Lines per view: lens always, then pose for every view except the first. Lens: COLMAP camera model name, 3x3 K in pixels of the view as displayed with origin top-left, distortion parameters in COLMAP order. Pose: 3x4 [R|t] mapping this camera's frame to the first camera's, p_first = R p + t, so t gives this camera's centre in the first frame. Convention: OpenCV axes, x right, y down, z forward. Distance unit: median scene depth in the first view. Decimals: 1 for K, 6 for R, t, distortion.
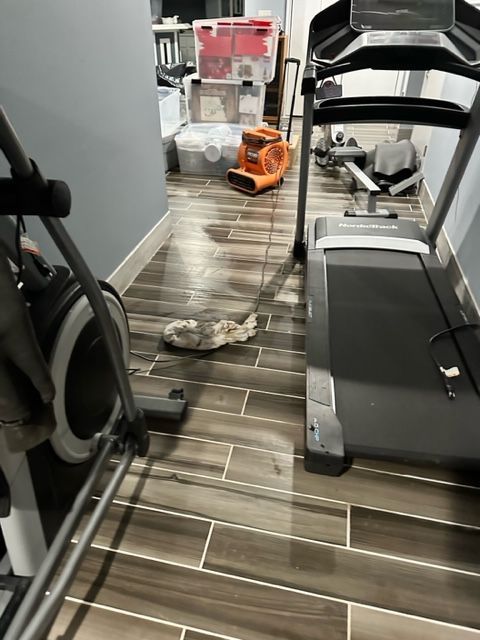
lens RADIAL K [[460.9, 0, 240.0], [0, 460.9, 320.0], [0, 0, 1]] dist [0.048478, 0.004077]
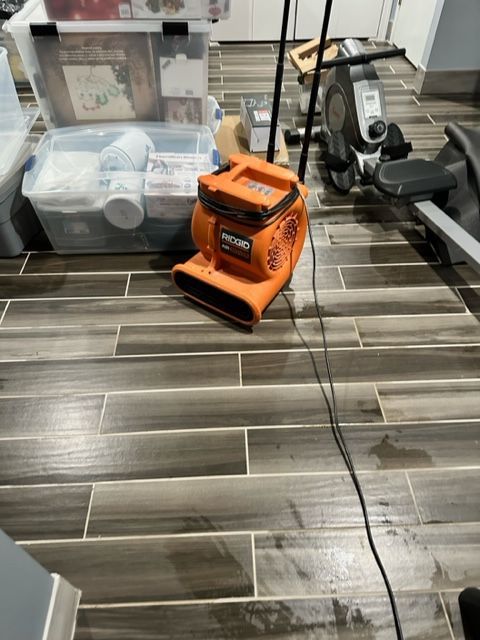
lens RADIAL K [[460.9, 0, 240.0], [0, 460.9, 320.0], [0, 0, 1]] dist [0.048478, 0.004077]
pose [[0.970256, -0.178163, 0.163896, -0.042013], [0.140521, 0.965784, 0.217979, -0.336848], [-0.197124, -0.188465, 0.962093, 0.533956]]
